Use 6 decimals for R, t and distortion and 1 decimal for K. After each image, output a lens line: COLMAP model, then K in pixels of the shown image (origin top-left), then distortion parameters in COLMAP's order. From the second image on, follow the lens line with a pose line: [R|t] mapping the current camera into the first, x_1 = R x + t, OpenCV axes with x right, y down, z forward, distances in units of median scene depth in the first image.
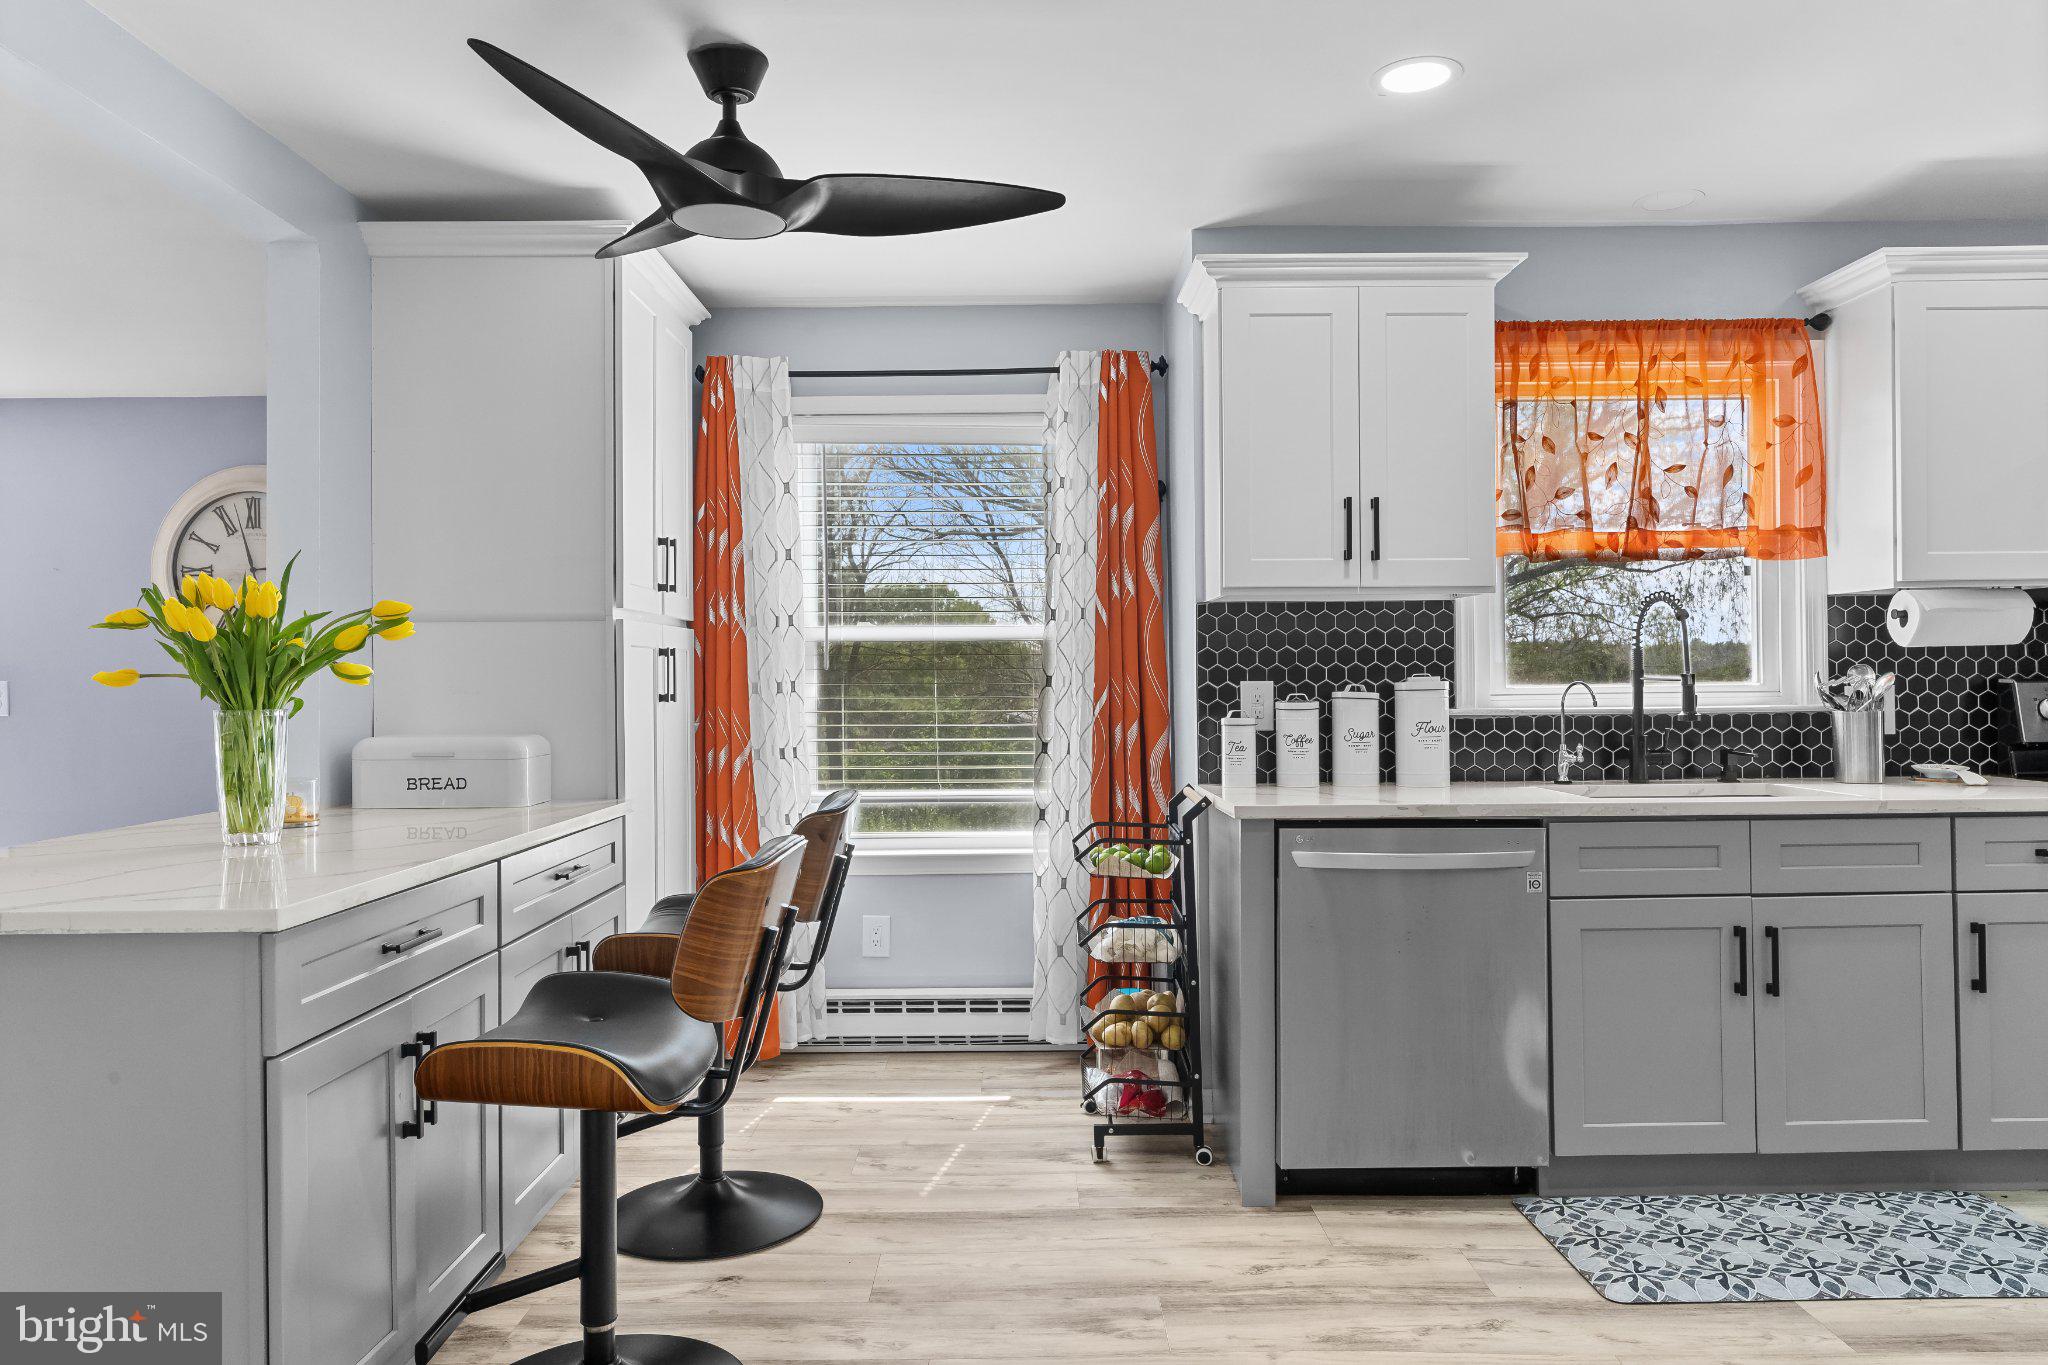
lens RADIAL K [[1344.9, 0, 1022.6], [0, 1344.9, 683.3], [0, 0, 1]] dist [0.000372, 0.001900]
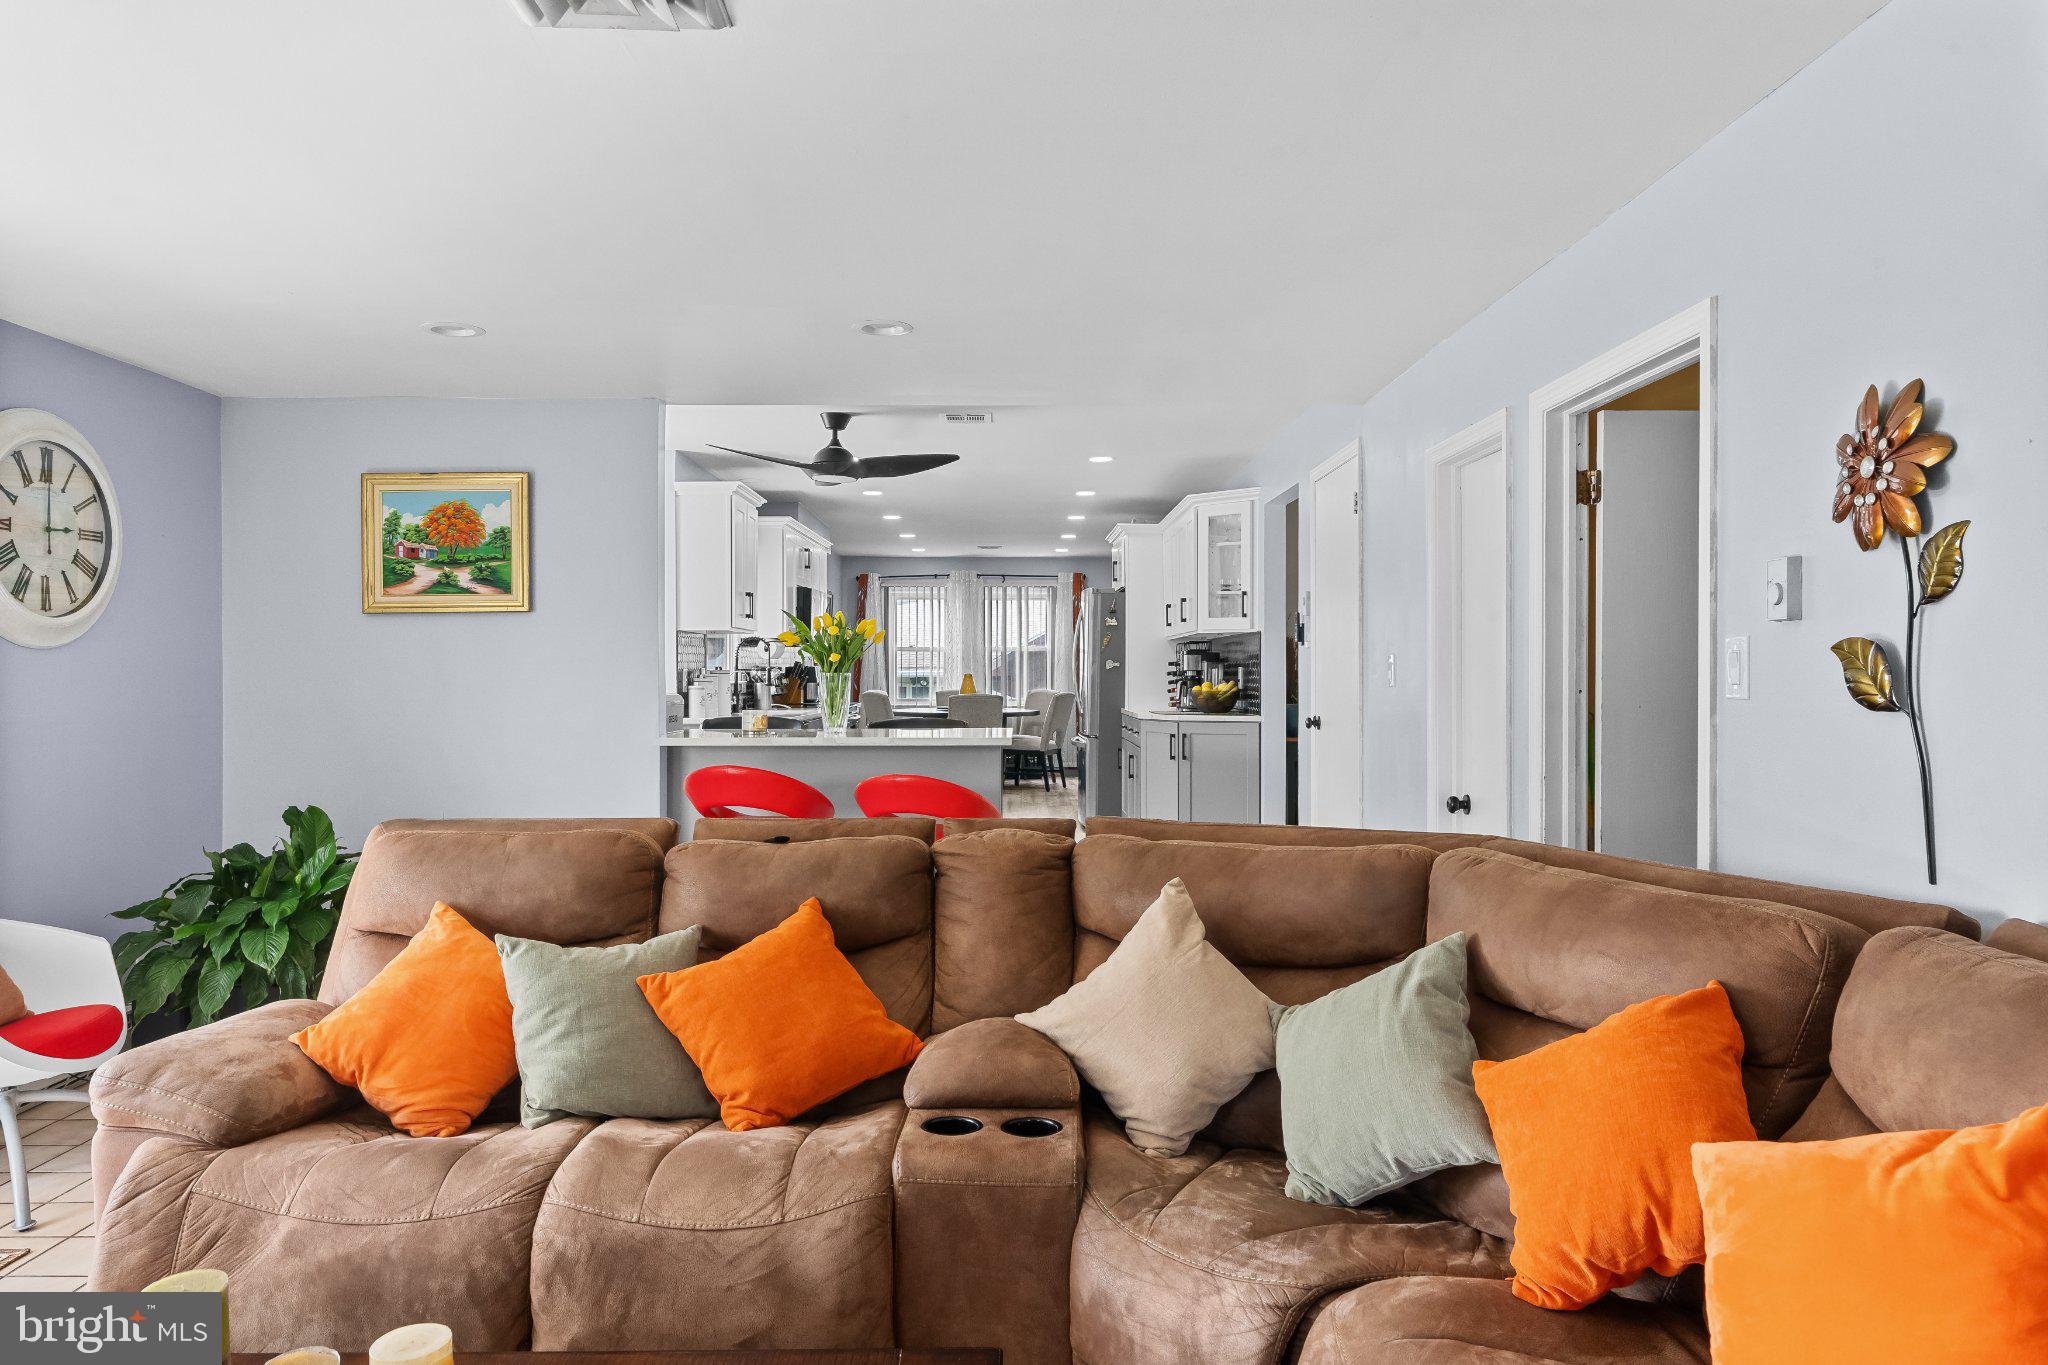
lens RADIAL K [[1344.9, 0, 1027.4], [0, 1344.9, 674.9], [0, 0, 1]] dist [0.000372, 0.001900]
pose [[-0.004456, 0.009353, 0.999946, -2.000648], [0.005887, 0.999939, -0.009326, 0.032601], [-0.999973, 0.005845, -0.004511, 0.484793]]
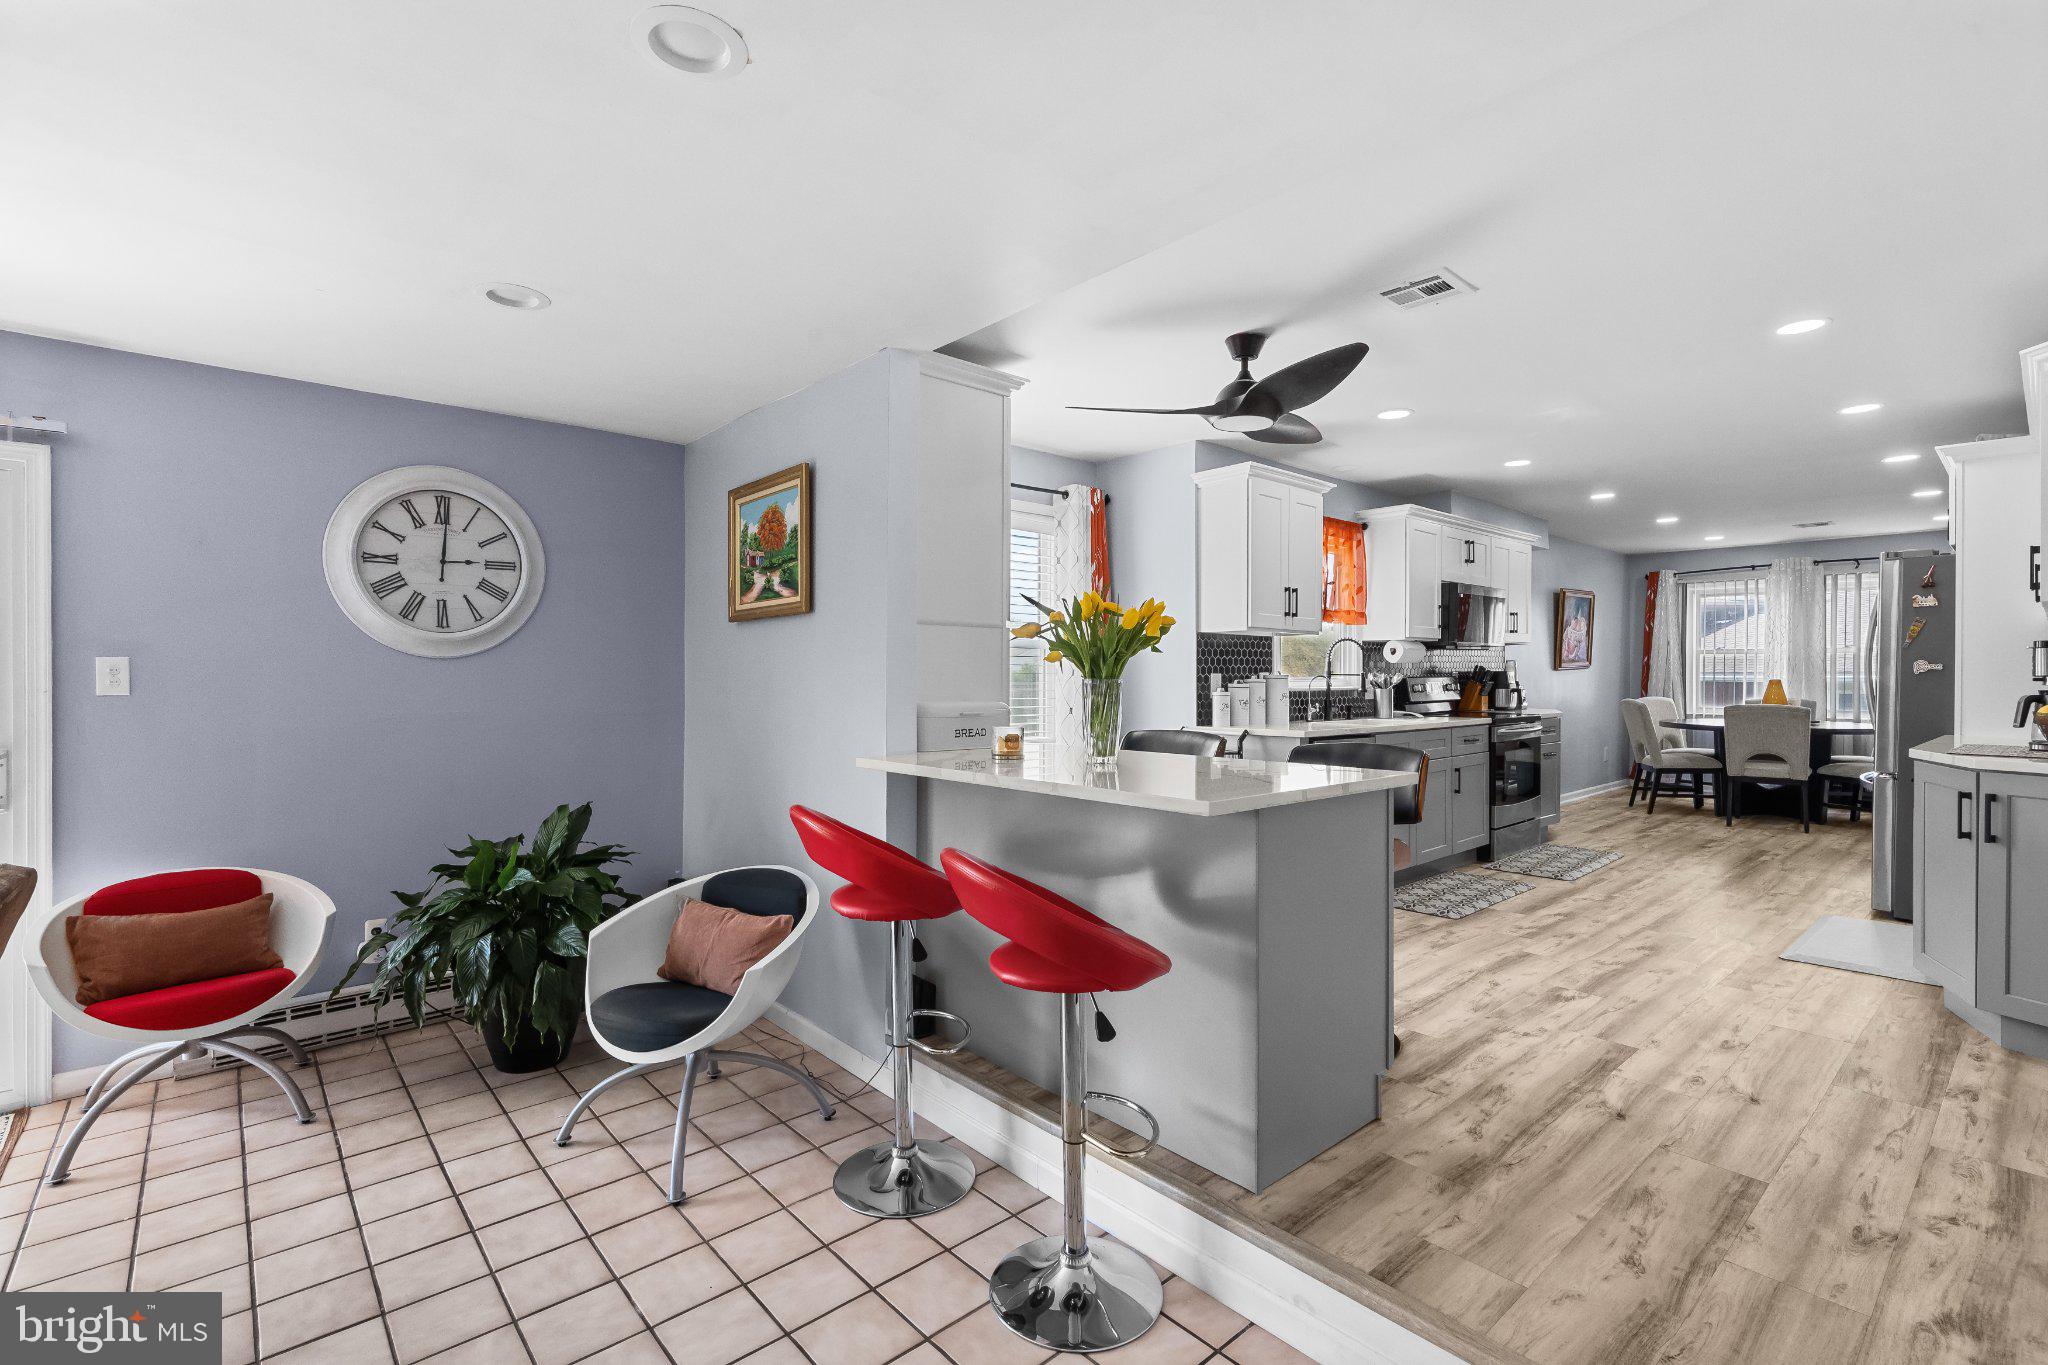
lens RADIAL K [[932.1, 0, 1011.8], [0, 932.1, 682.5], [0, 0, 1]] dist [-0.014528, 0.006127]
pose [[0.756044, 0.007594, 0.654477, -0.976177], [-0.005642, 0.999971, -0.005085, 0.020878], [-0.654497, 0.000152, 0.756065, 0.166370]]
